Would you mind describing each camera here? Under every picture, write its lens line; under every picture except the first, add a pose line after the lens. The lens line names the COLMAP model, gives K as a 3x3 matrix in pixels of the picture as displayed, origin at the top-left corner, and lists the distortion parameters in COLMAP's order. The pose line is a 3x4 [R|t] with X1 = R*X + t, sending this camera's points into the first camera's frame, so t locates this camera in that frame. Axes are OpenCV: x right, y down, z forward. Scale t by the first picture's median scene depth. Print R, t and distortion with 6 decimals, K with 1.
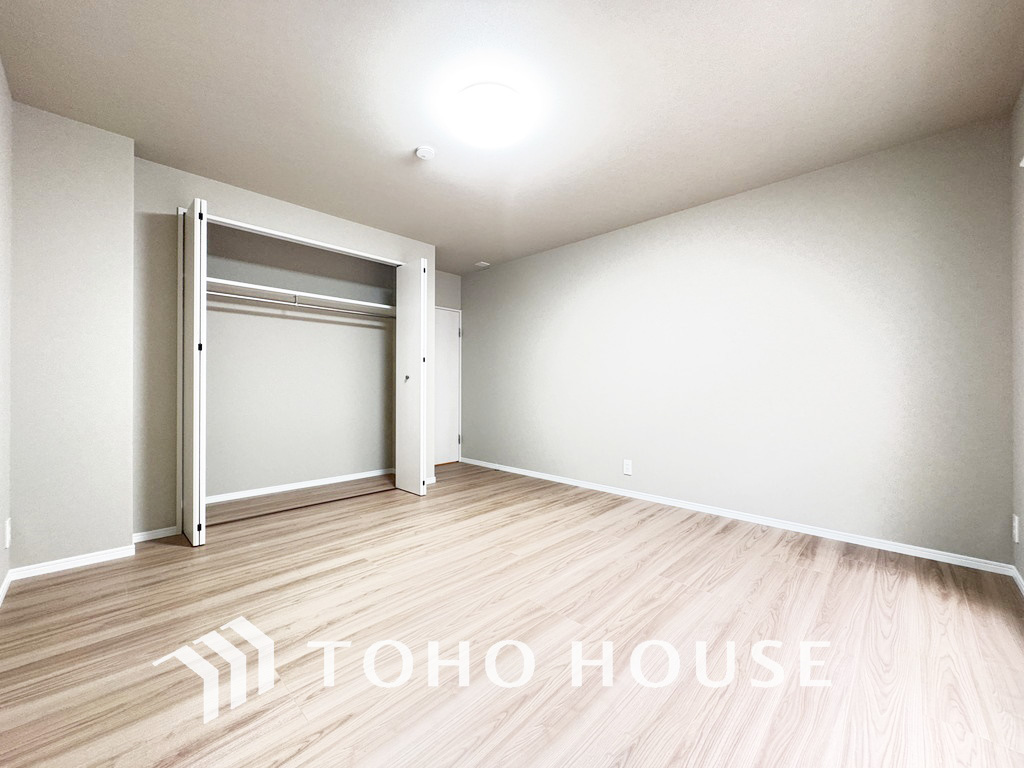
lens RADIAL K [[408.6, 0, 510.2], [0, 408.6, 384.3], [0, 0, 1]] dist [-0.000914, -0.000180]
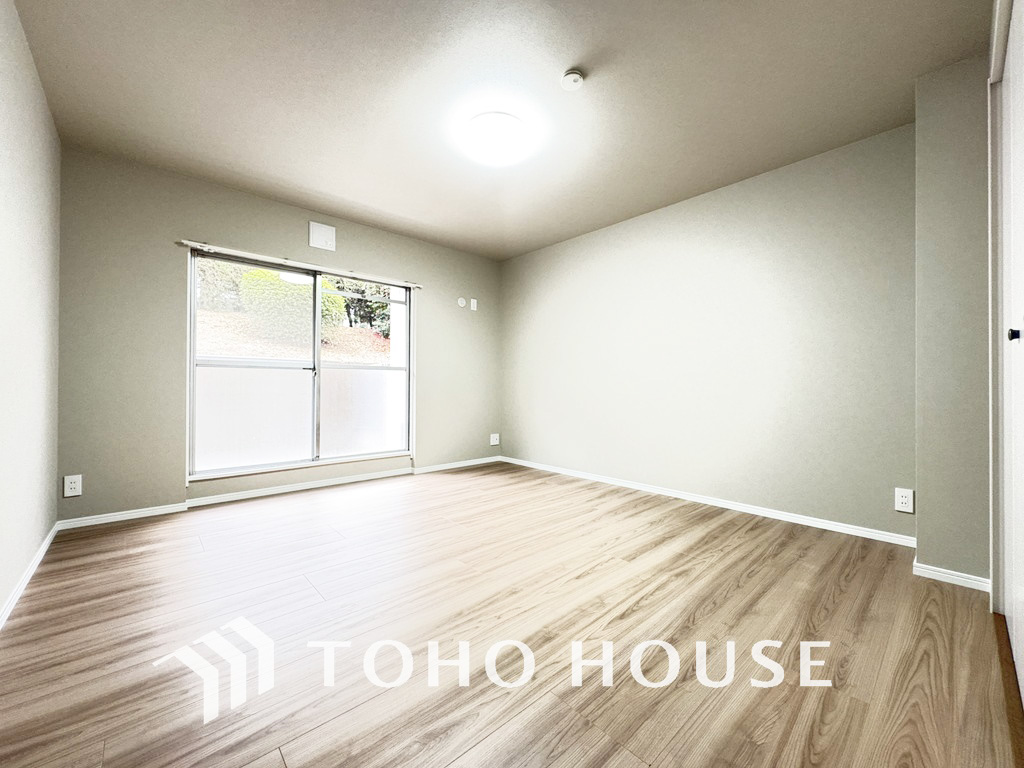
lens RADIAL K [[408.6, 0, 510.2], [0, 408.6, 384.3], [0, 0, 1]] dist [-0.000914, -0.000180]
pose [[-0.998183, -0.006442, 0.059905, -0.151027], [-0.006904, 0.999948, -0.007495, 0.042992], [-0.059854, -0.007895, -0.998176, 1.982565]]
